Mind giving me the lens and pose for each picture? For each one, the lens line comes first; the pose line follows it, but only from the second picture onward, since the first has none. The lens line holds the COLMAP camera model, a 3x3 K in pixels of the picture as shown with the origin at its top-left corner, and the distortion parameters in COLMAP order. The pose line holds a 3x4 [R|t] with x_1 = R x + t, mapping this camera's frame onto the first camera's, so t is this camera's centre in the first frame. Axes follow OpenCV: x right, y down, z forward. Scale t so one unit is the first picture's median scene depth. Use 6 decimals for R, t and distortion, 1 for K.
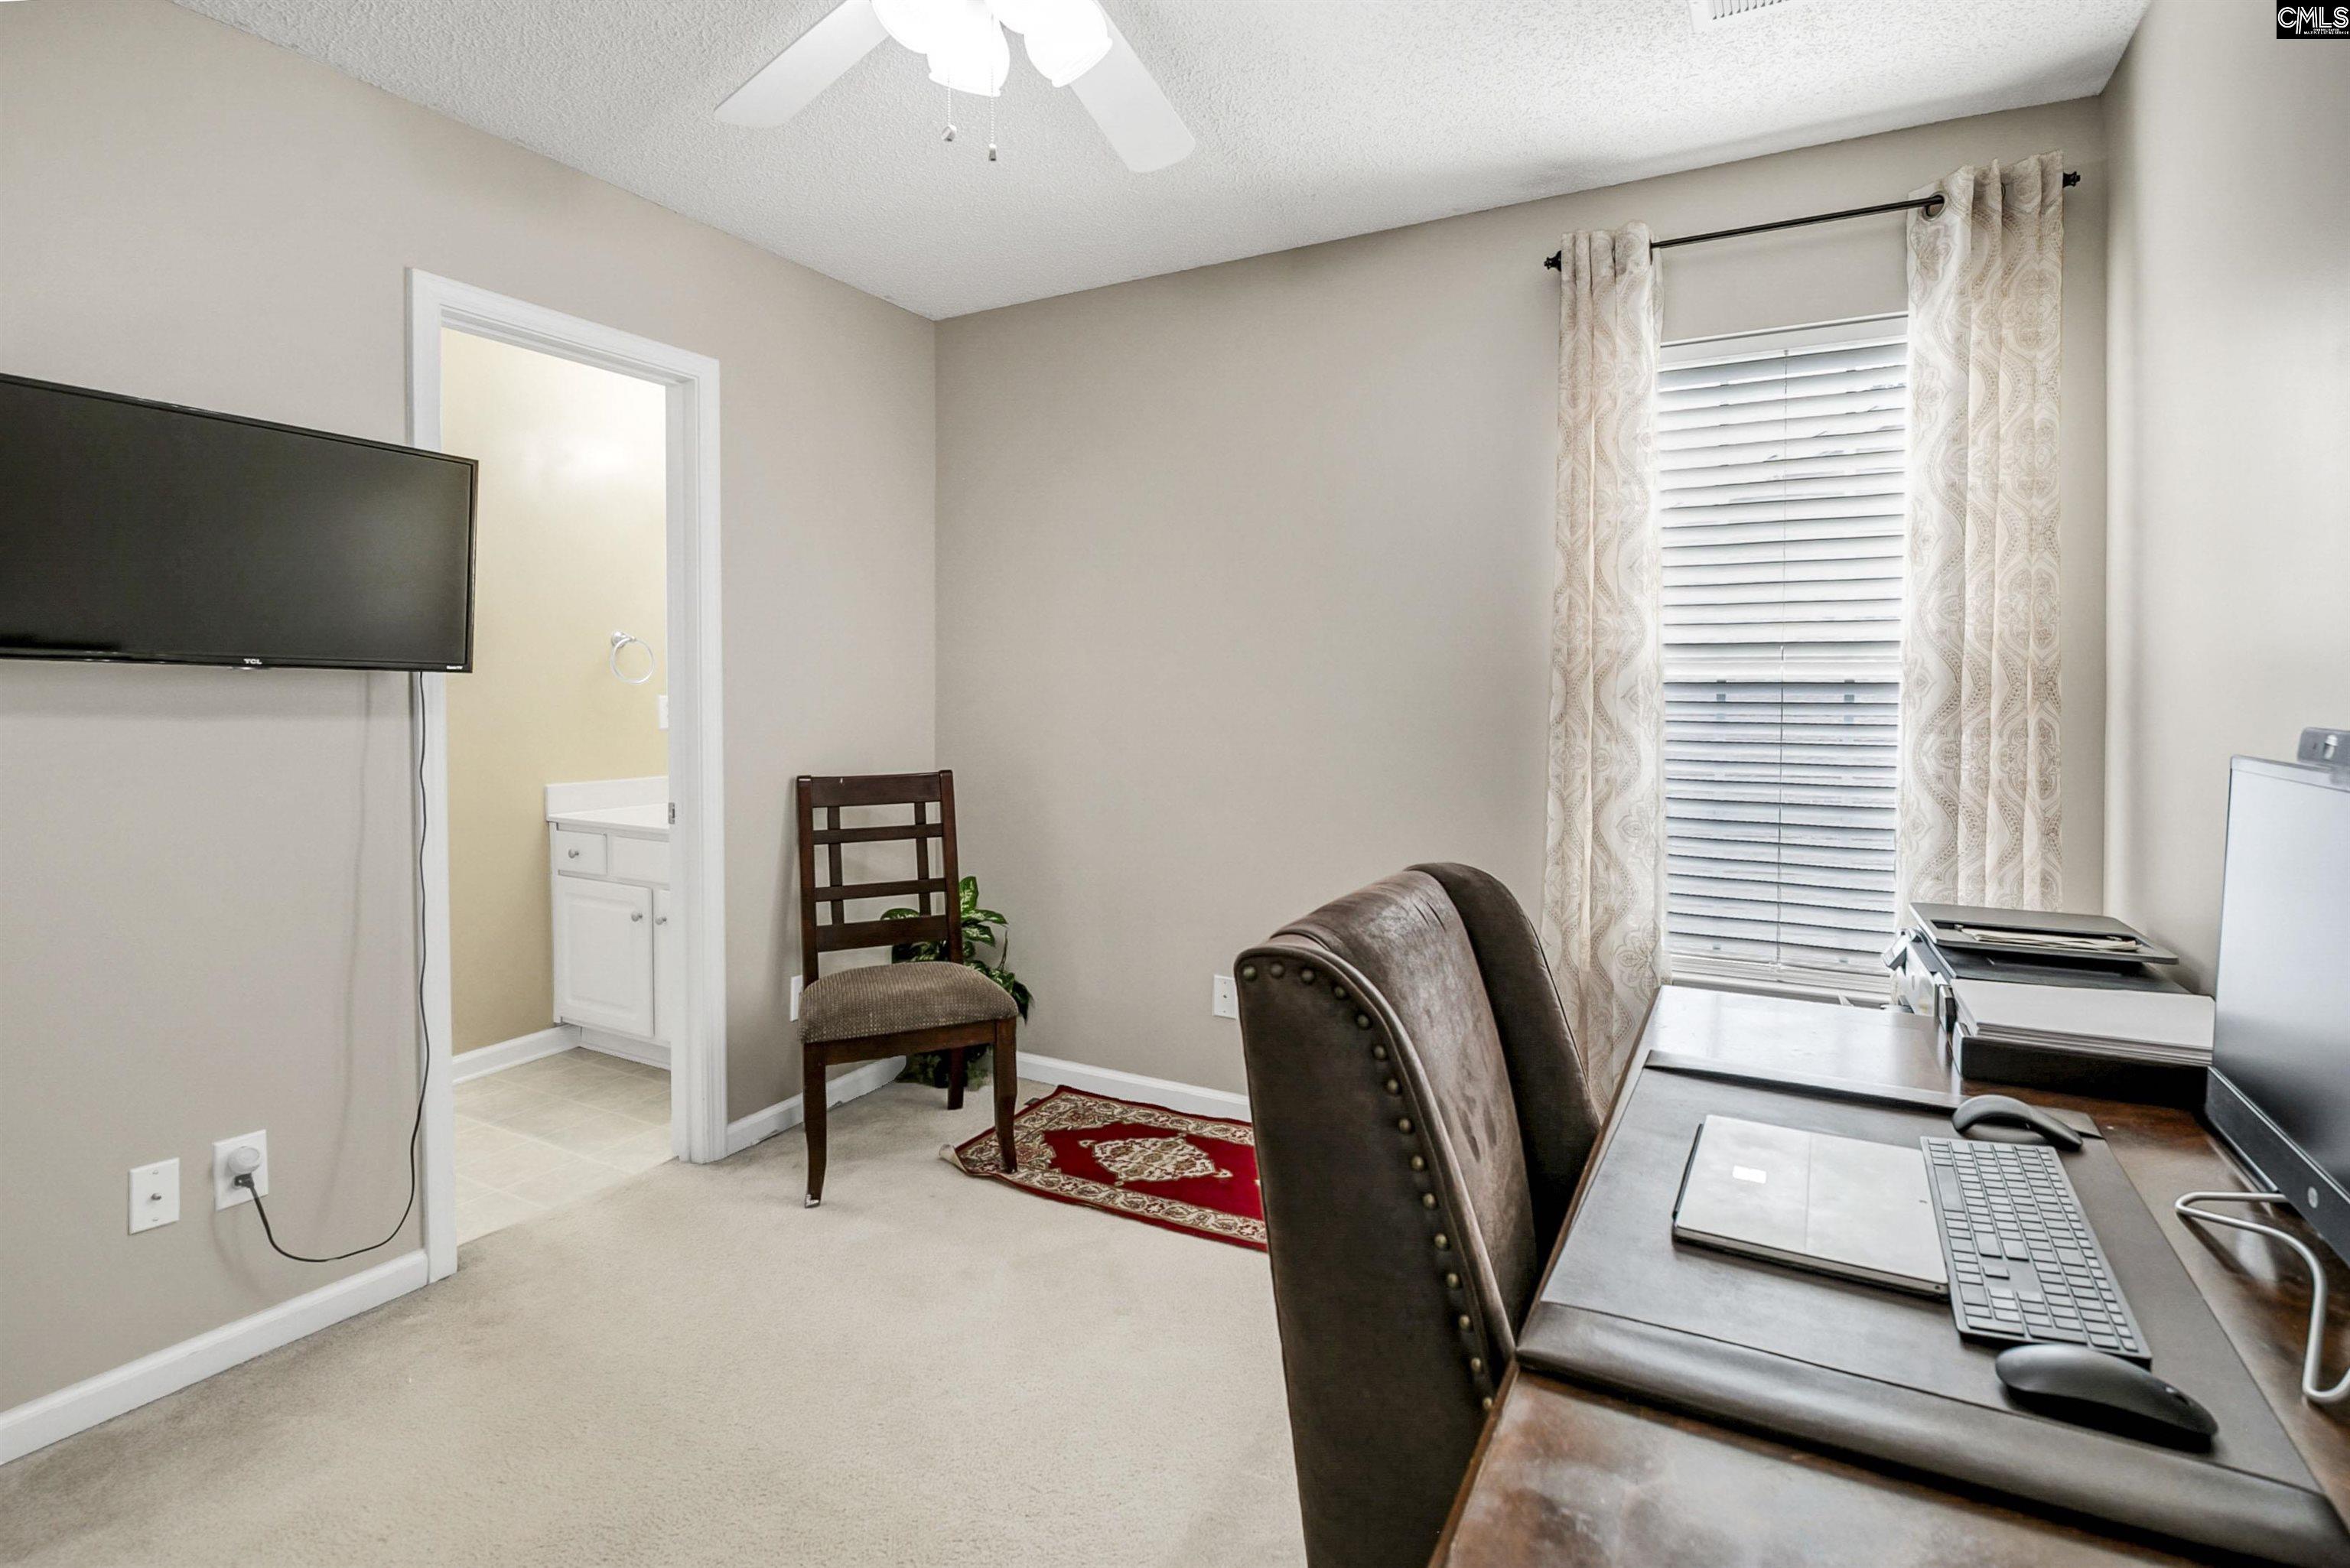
lens RADIAL K [[1104.8, 0, 1232.7], [0, 1104.8, 777.9], [0, 0, 1]] dist [0.002190, -0.014904]
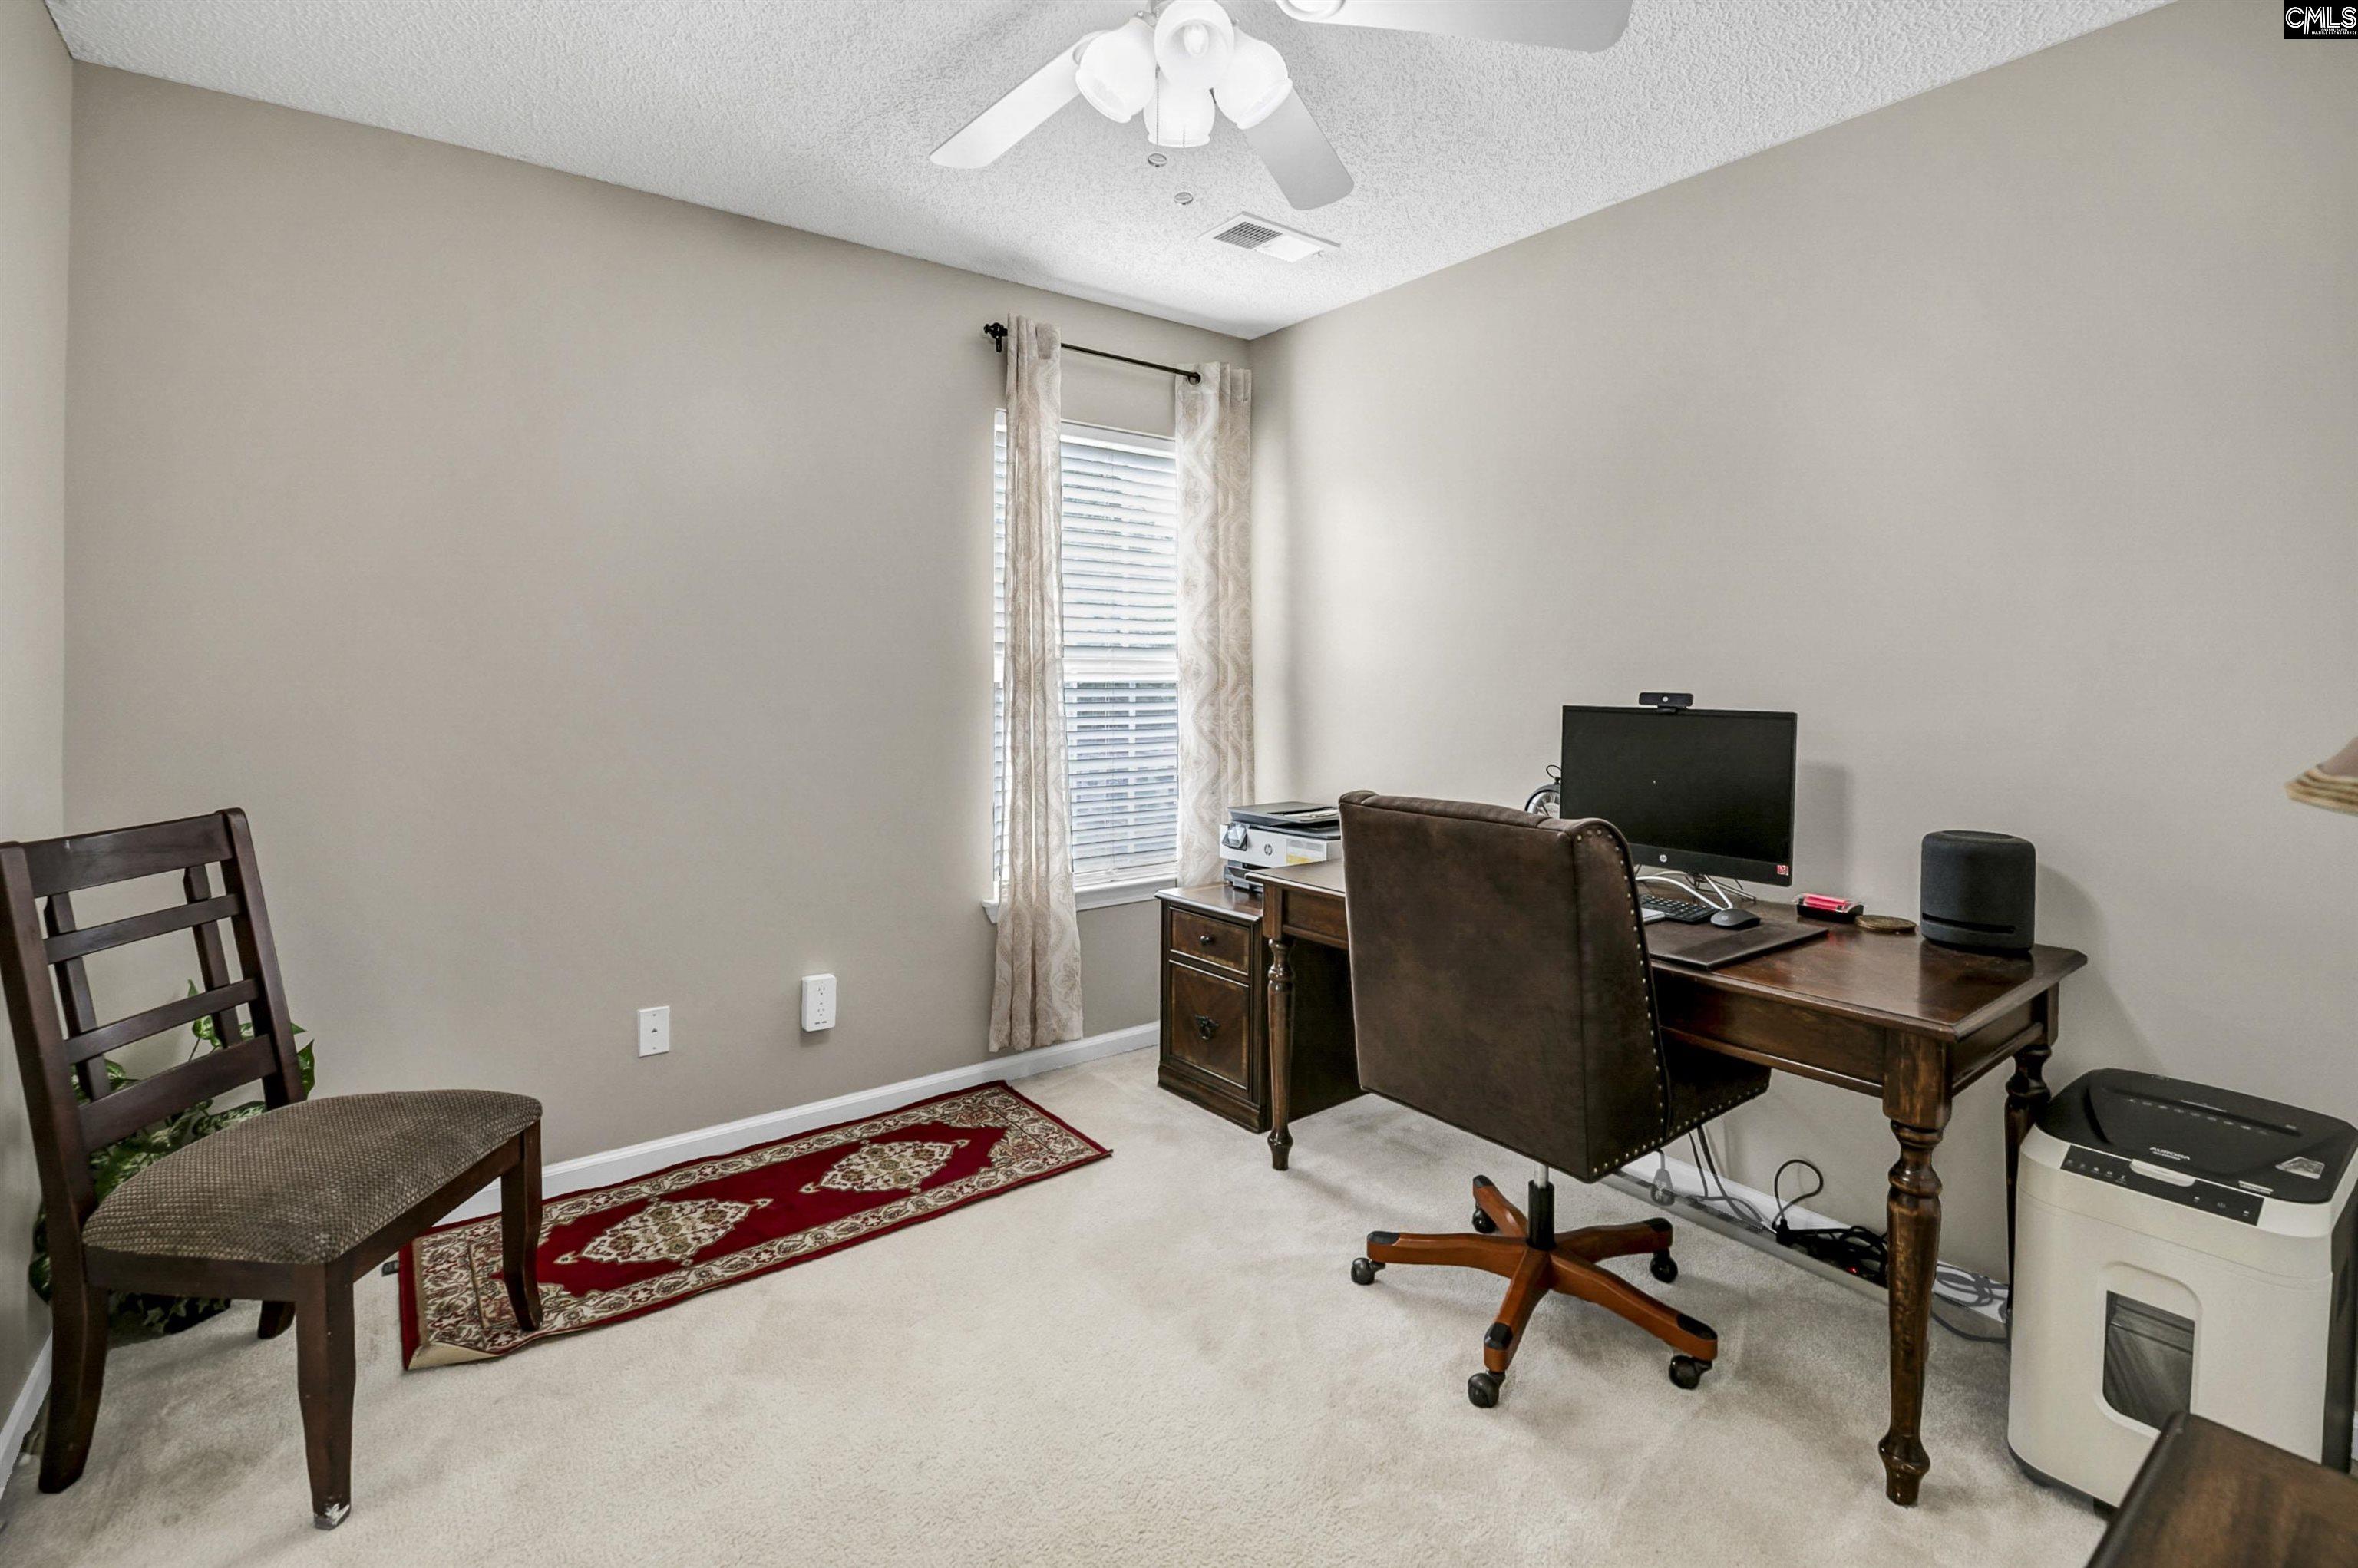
lens RADIAL K [[1053.2, 0, 1182.1], [0, 1053.2, 762.4], [0, 0, 1]] dist [-0.001506, -0.012432]
pose [[0.428000, -0.074164, 0.900731, -0.652593], [0.068588, 0.996419, 0.049452, -0.029796], [-0.901173, 0.040613, 0.431554, 0.301549]]
